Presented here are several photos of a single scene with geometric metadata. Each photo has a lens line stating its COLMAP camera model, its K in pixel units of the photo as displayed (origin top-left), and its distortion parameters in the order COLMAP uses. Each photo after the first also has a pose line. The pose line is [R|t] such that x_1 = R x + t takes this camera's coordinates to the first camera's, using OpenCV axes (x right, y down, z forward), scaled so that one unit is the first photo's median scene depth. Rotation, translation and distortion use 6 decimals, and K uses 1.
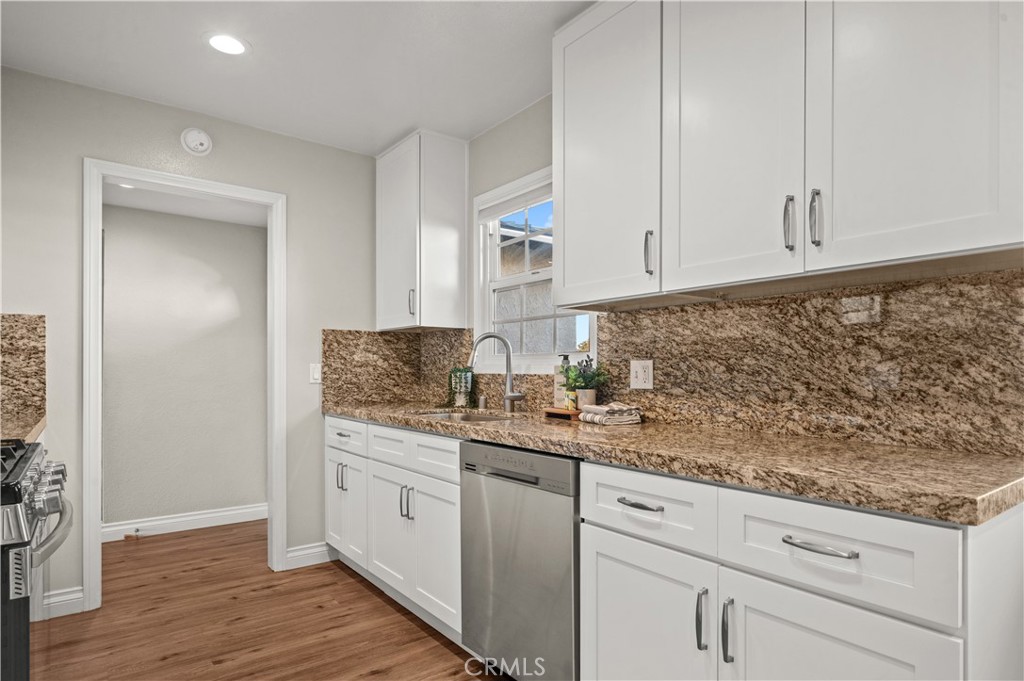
lens RADIAL K [[573.6, 0, 522.4], [0, 573.6, 367.0], [0, 0, 1]] dist [0.006156, -0.000342]
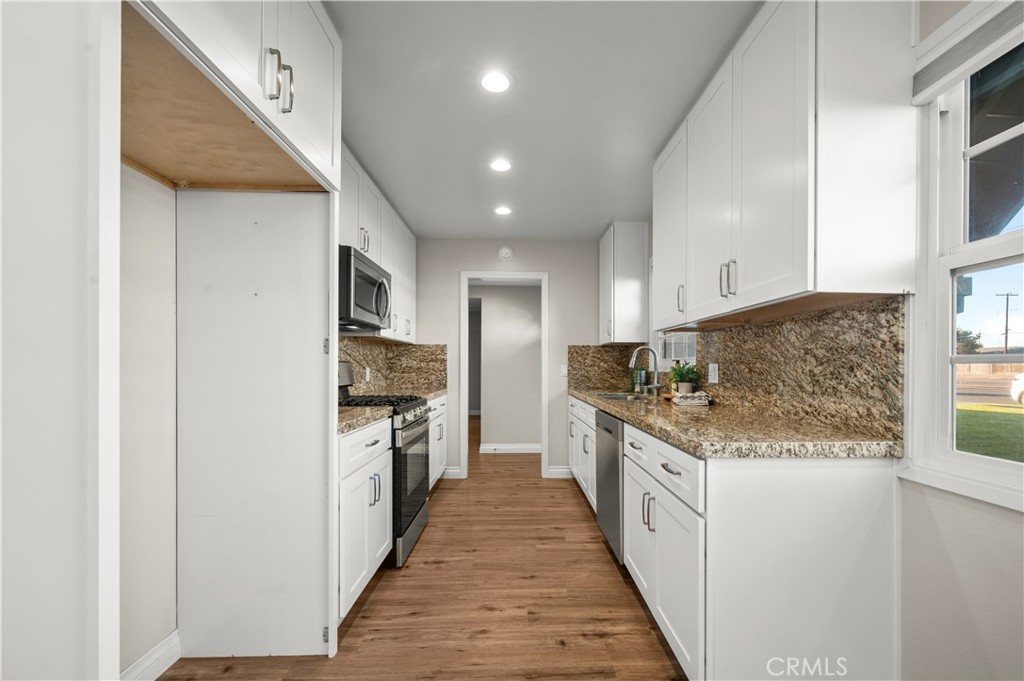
lens RADIAL K [[424.5, 0, 523.0], [0, 424.5, 366.4], [0, 0, 1]] dist [-0.007601, 0.001035]
pose [[0.803729, 0.000693, -0.594995, 0.462369], [0.002285, 0.999988, 0.004251, -0.010804], [0.594991, -0.004777, 0.803718, -0.182991]]
